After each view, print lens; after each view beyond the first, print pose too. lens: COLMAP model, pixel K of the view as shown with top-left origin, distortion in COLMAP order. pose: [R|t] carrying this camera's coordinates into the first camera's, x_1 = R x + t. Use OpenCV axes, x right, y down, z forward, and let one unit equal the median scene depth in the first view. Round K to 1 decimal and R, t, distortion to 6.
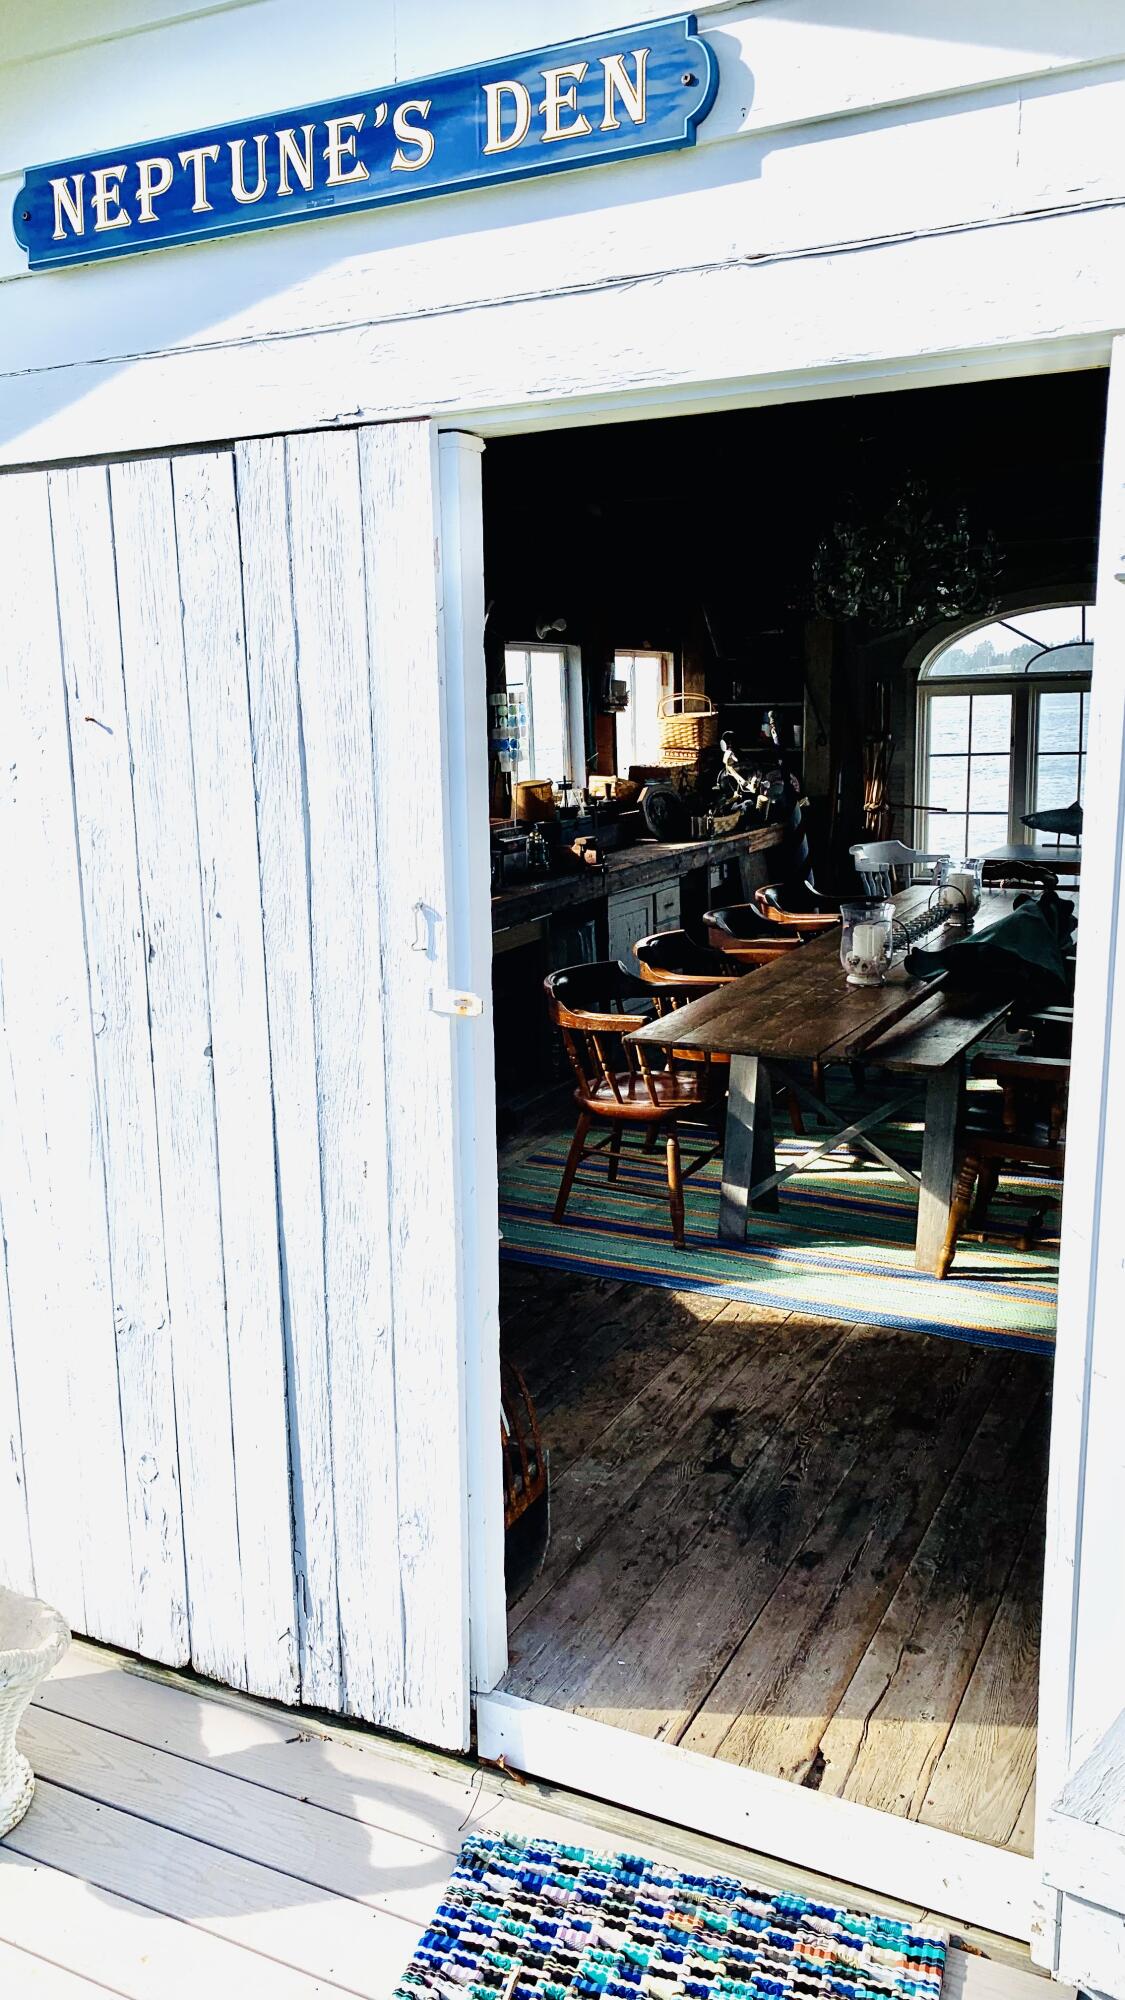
lens RADIAL K [[1521.6, 0, 562.5], [0, 1521.6, 1000.0], [0, 0, 1]] dist [0.062079, -0.100023]
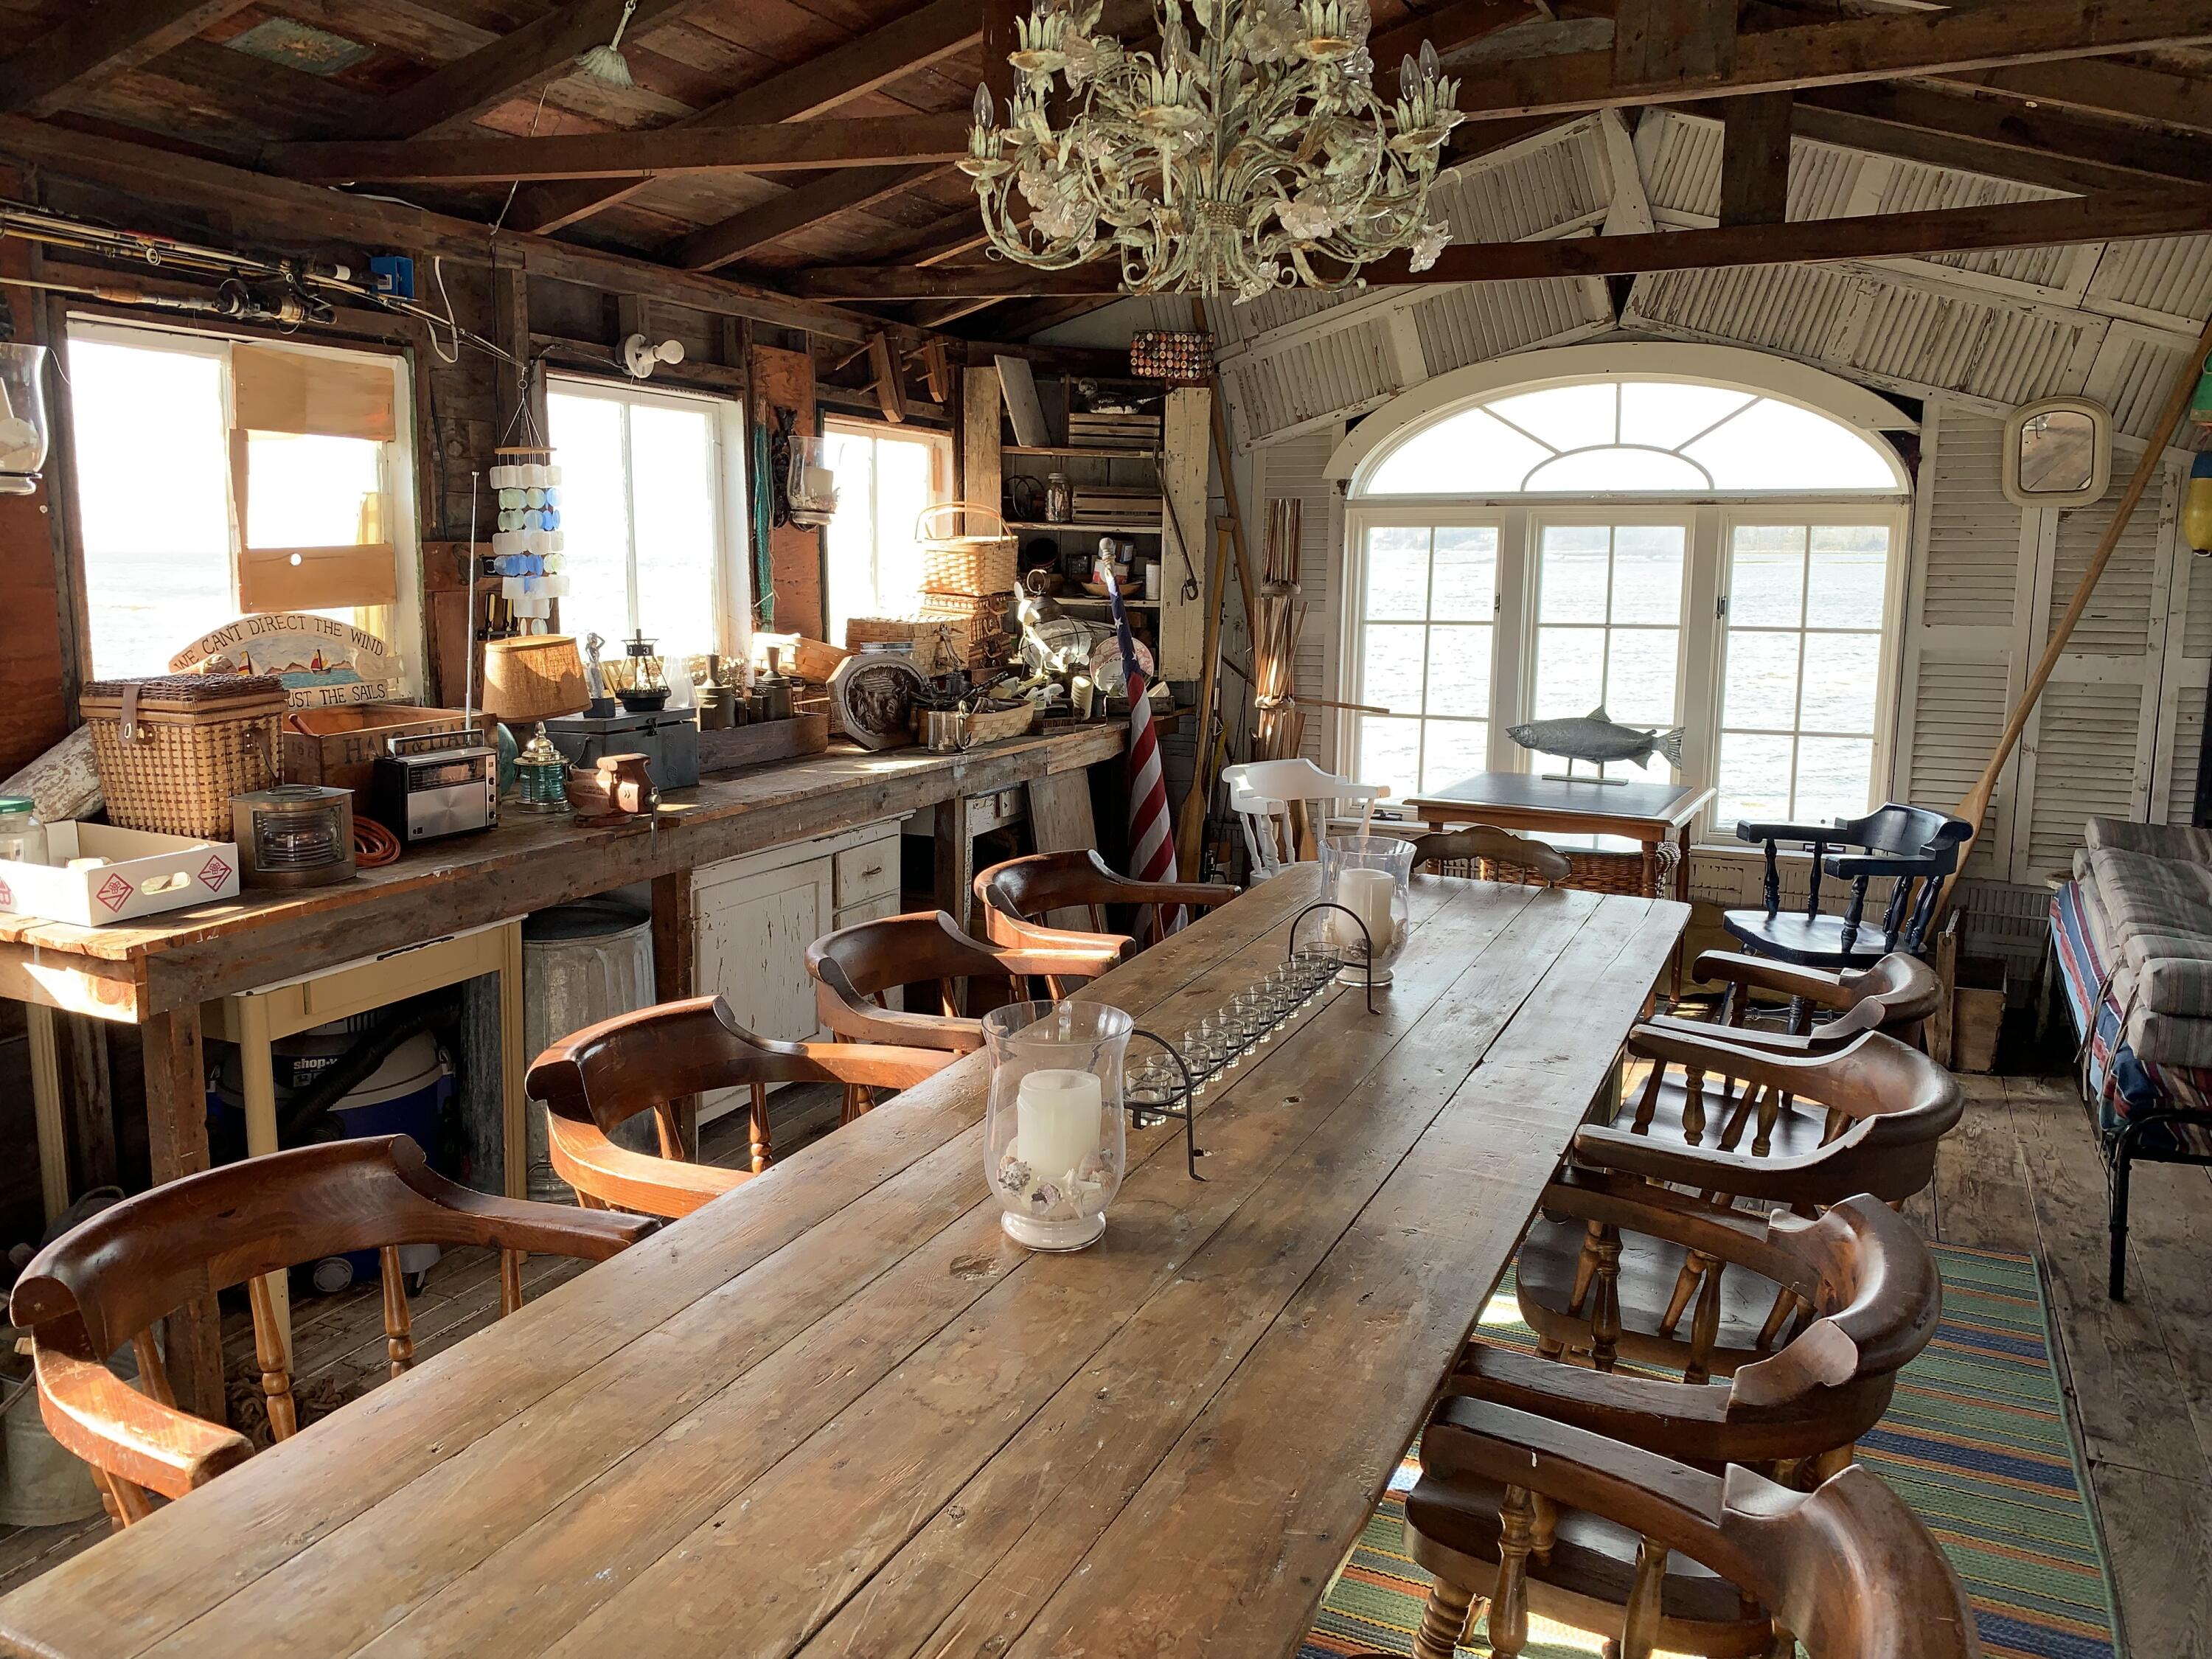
lens RADIAL K [[1646.2, 0, 1102.5], [0, 1646.2, 814.5], [0, 0, 1]] dist [0.049666, 0.000004]
pose [[0.998550, 0.031020, 0.044001, 0.338310], [-0.029283, 0.998787, -0.039578, -0.166658], [-0.045176, 0.038232, 0.998247, 1.082506]]
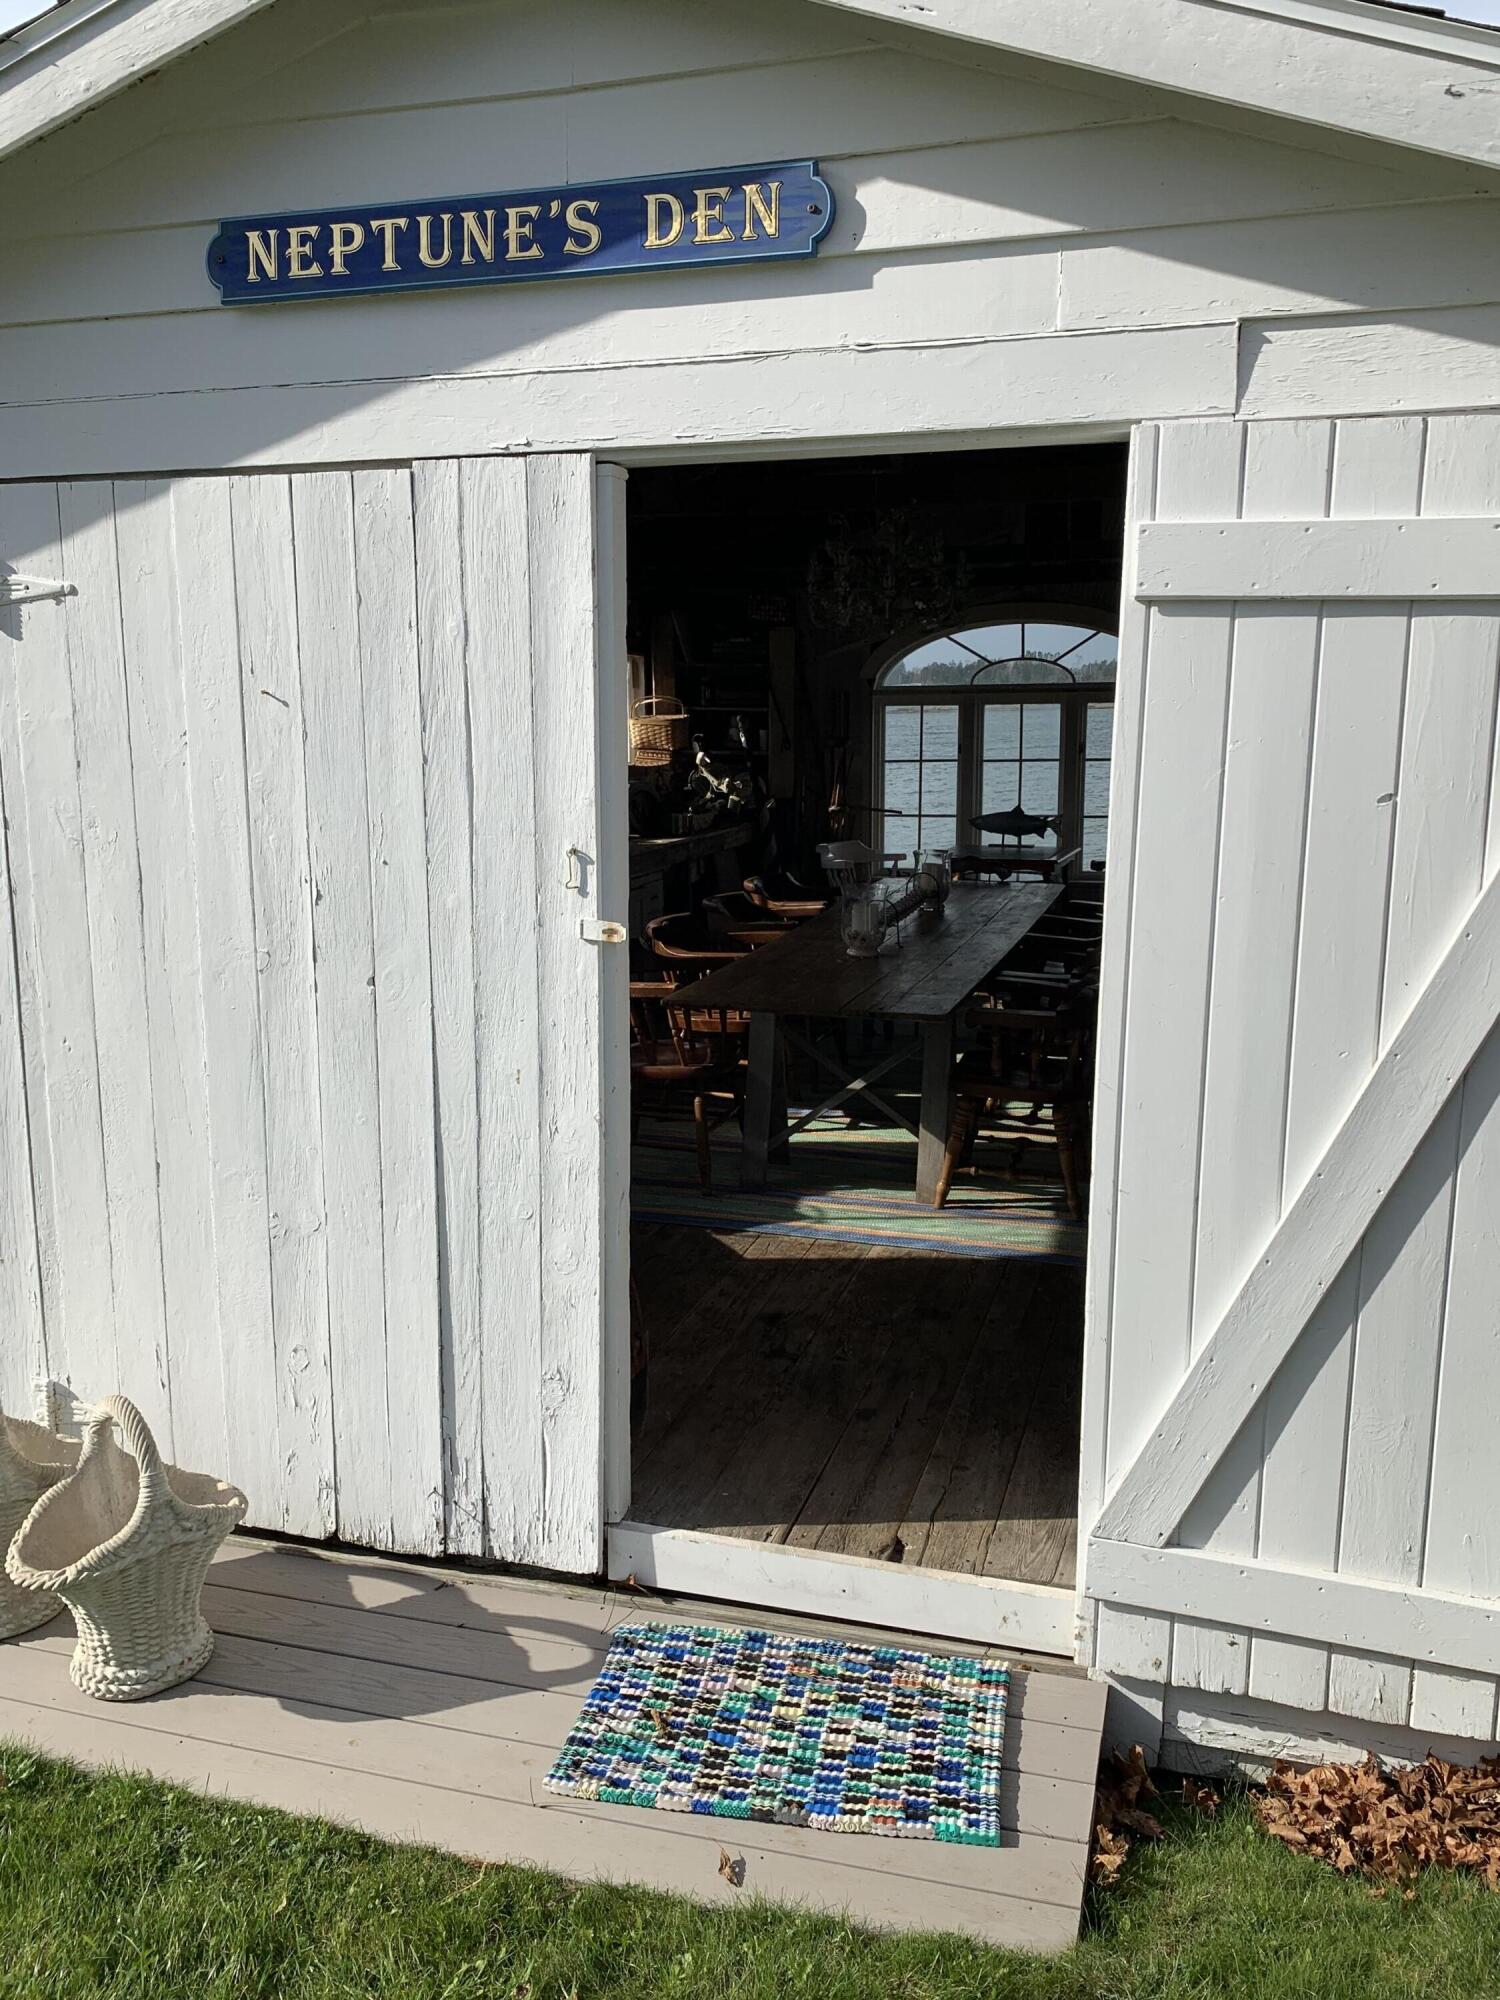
lens RADIAL K [[1591.5, 0, 750.0], [0, 1591.5, 1000.0], [0, 0, 1]] dist [0.100713, -0.221286]
pose [[0.984287, -0.010881, 0.176241, -0.157253], [0.013618, 0.999805, -0.014327, 0.066414], [-0.176051, 0.016502, 0.984243, -0.234412]]
